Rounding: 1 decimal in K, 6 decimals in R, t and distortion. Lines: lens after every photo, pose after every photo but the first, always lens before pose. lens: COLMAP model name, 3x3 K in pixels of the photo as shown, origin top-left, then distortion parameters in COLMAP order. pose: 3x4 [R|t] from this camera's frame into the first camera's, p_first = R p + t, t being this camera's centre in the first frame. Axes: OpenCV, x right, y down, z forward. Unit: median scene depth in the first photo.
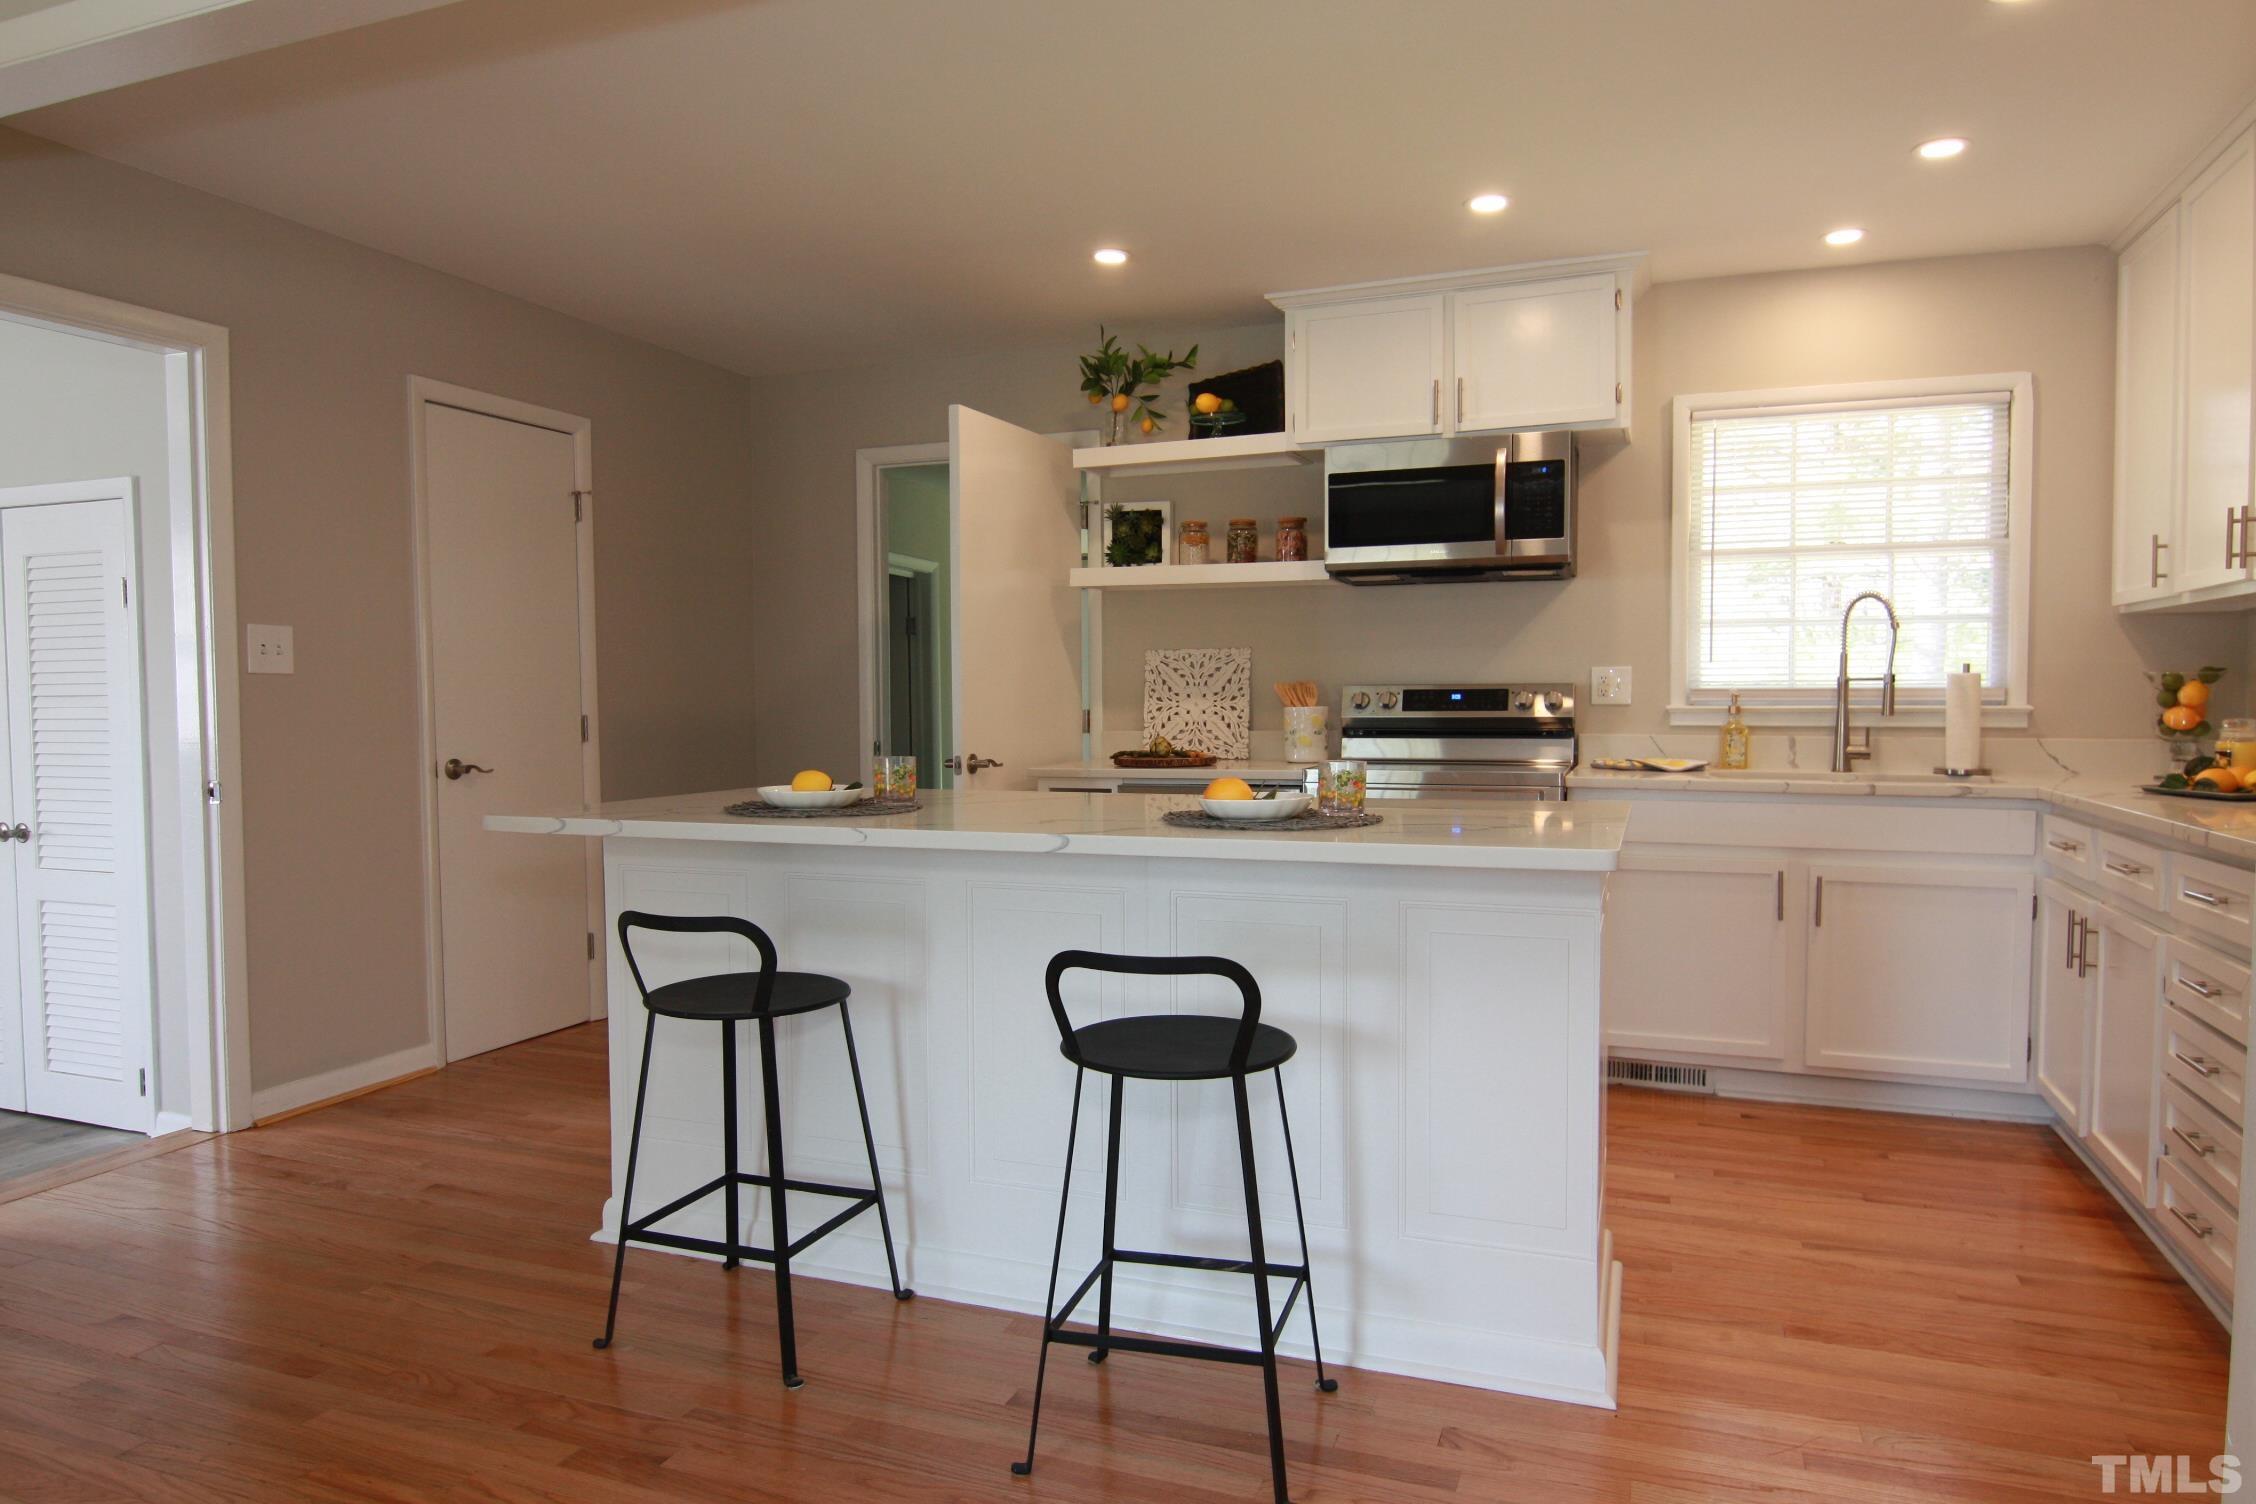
lens RADIAL K [[1339.3, 0, 1142.4], [0, 1339.3, 738.7], [0, 0, 1]] dist [-0.007775, -0.002963]
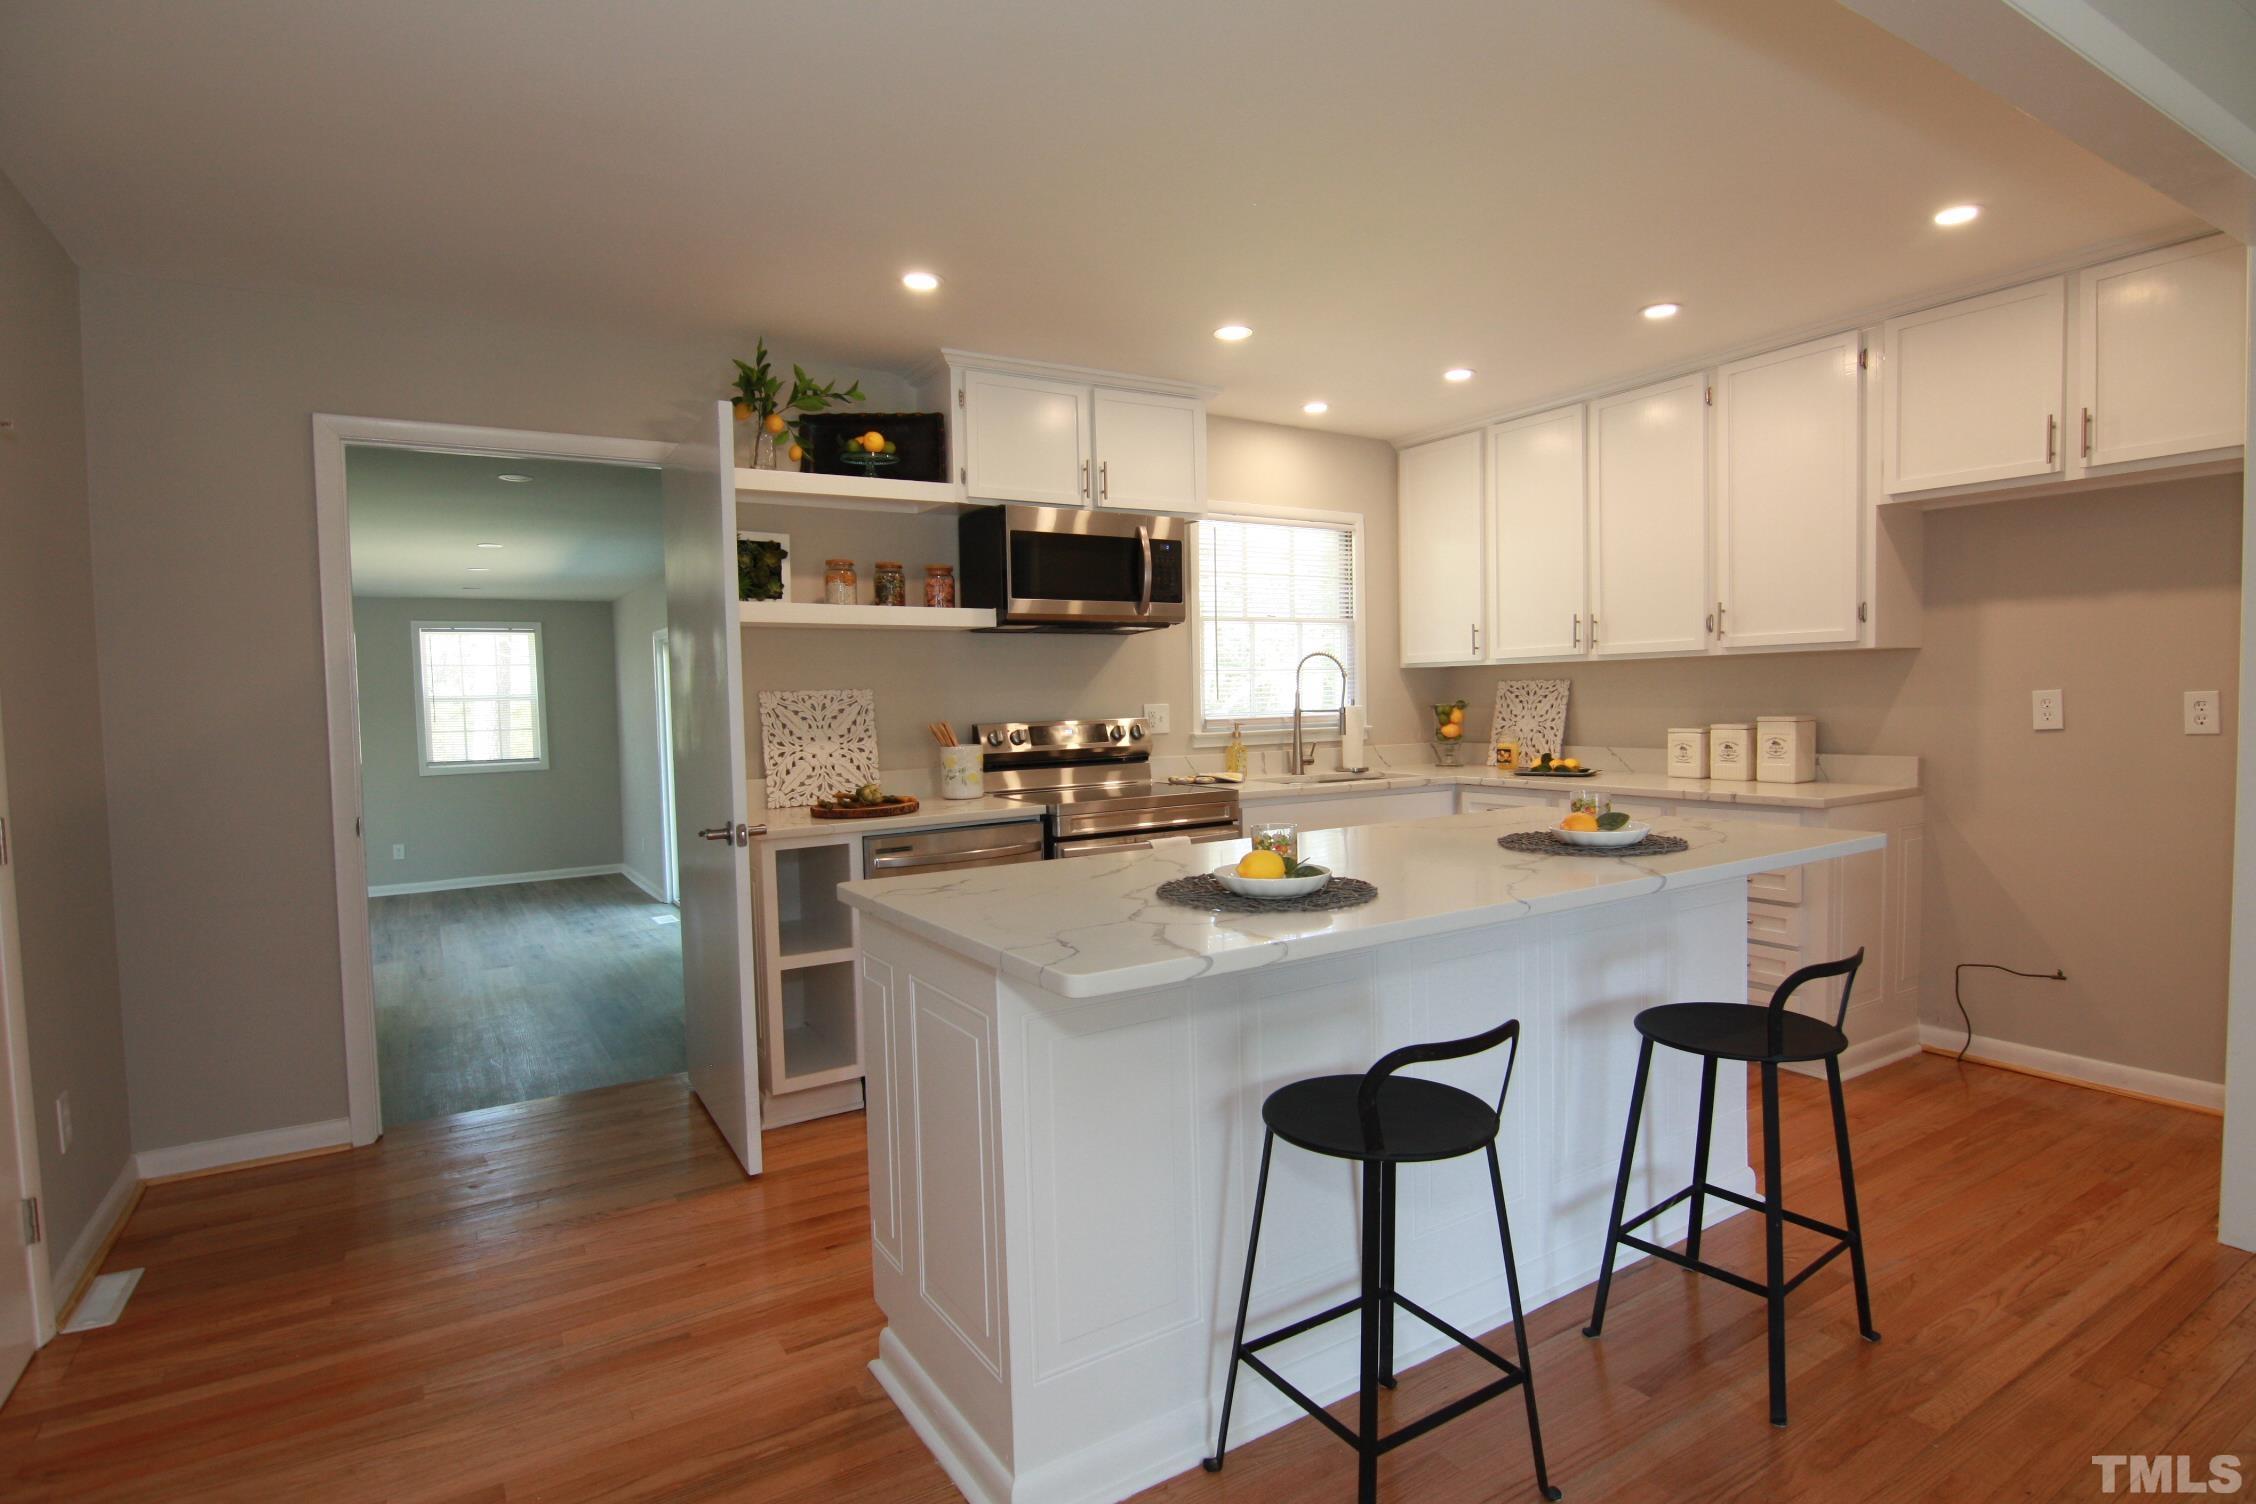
lens RADIAL K [[1154.6, 0, 1129.0], [0, 1154.6, 750.9], [0, 0, 1]] dist [-0.012463, -0.005473]
pose [[0.601034, -0.050606, 0.797620, -0.516767], [0.044101, 0.998573, 0.030125, -0.040759], [-0.798006, 0.017070, 0.602408, 0.339707]]
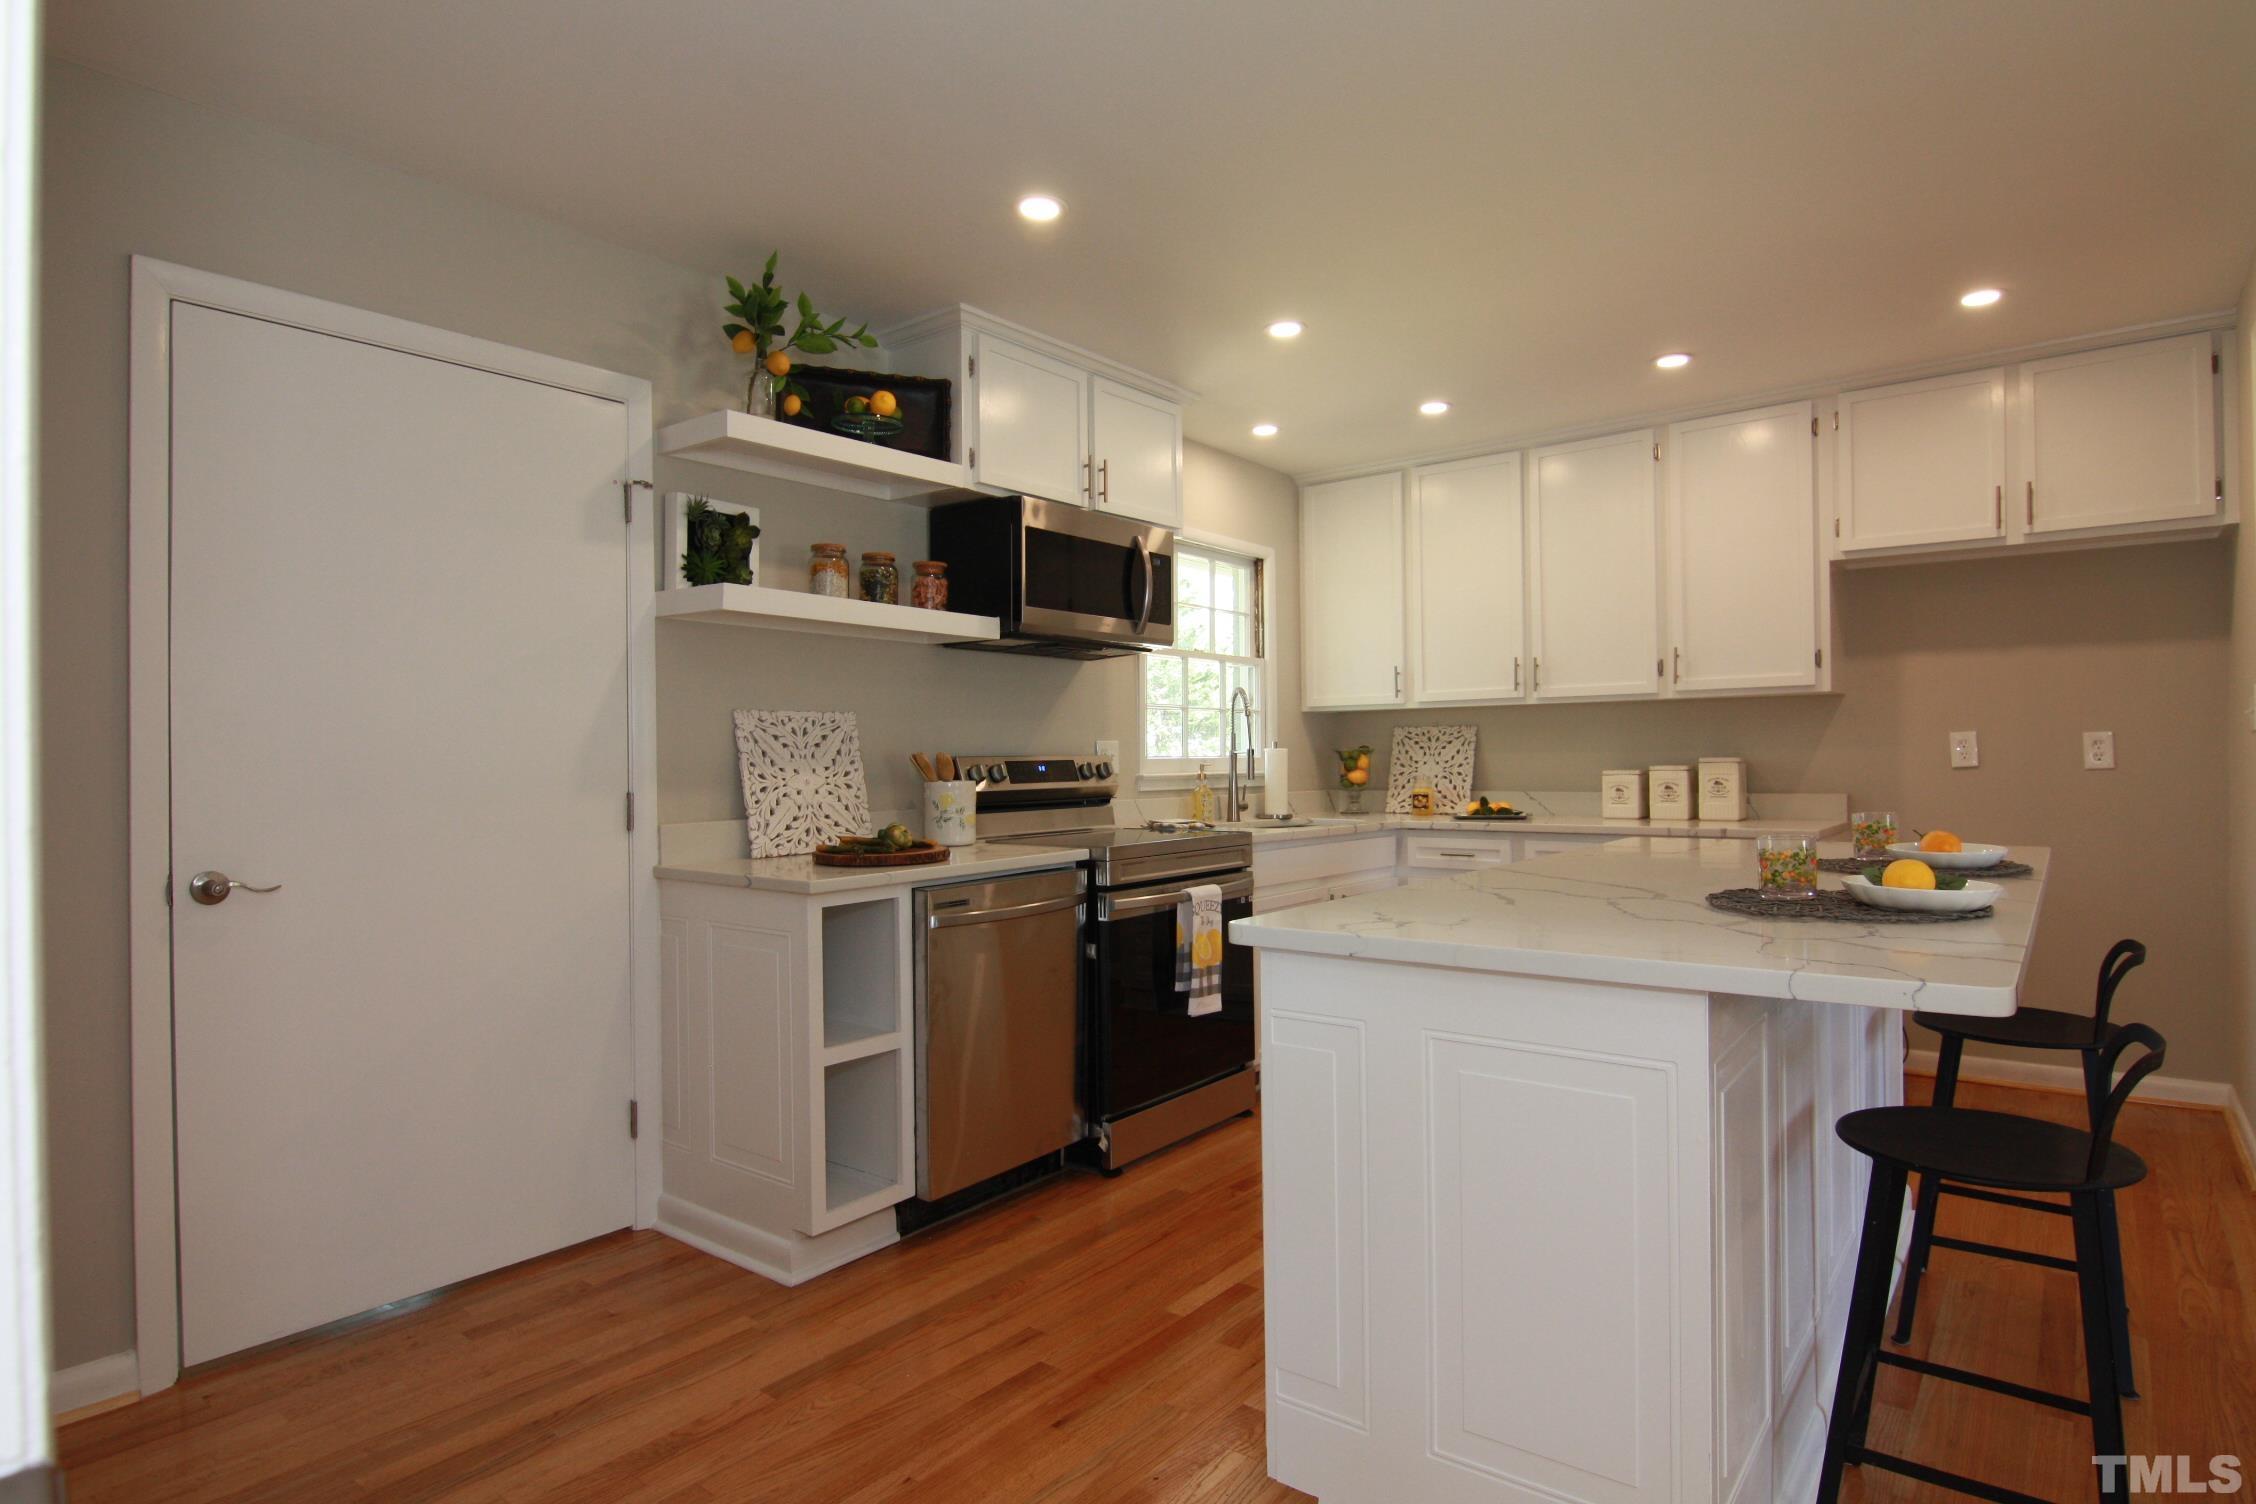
lens RADIAL K [[1215.6, 0, 1133.9], [0, 1215.6, 758.3], [0, 0, 1]] dist [-0.003422, -0.002029]
pose [[0.288939, -0.001285, 0.957347, -0.591280], [0.038394, 0.999210, -0.010247, -0.025904], [-0.956577, 0.039717, 0.288760, 0.647357]]
